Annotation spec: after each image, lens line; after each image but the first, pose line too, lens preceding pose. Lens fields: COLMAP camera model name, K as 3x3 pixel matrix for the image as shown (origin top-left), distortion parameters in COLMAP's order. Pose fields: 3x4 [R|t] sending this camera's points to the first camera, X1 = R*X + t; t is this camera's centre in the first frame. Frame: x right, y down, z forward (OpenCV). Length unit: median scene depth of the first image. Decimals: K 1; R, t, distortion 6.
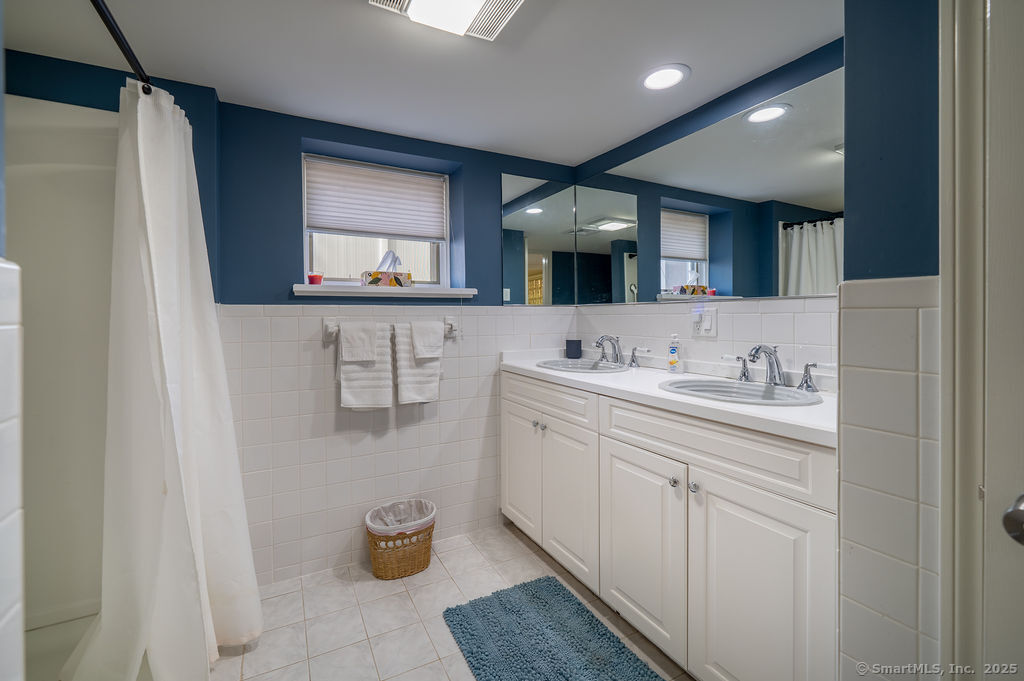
lens RADIAL K [[414.1, 0, 472.3], [0, 414.1, 319.0], [0, 0, 1]] dist [-0.001189, -0.000442]
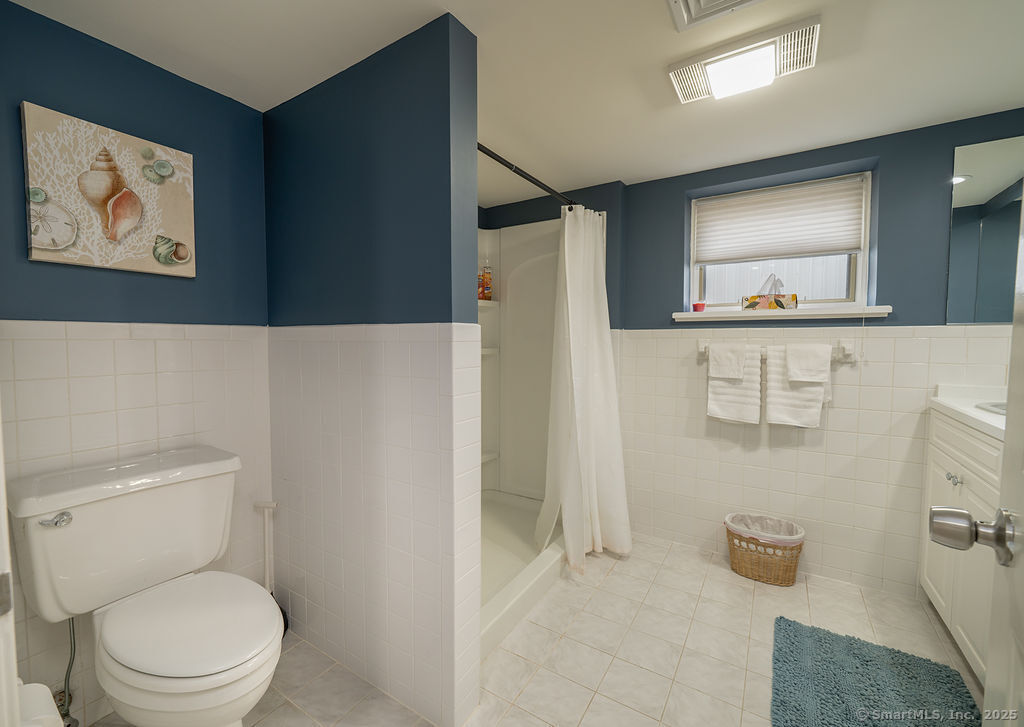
lens RADIAL K [[432.3, 0, 509.4], [0, 432.3, 363.0], [0, 0, 1]] dist [-0.000765, -0.000084]
pose [[0.555544, 0.048379, -0.830079, 0.352366], [-0.007481, 0.998556, 0.053192, 0.001824], [0.831454, -0.023341, 0.555104, -0.137688]]
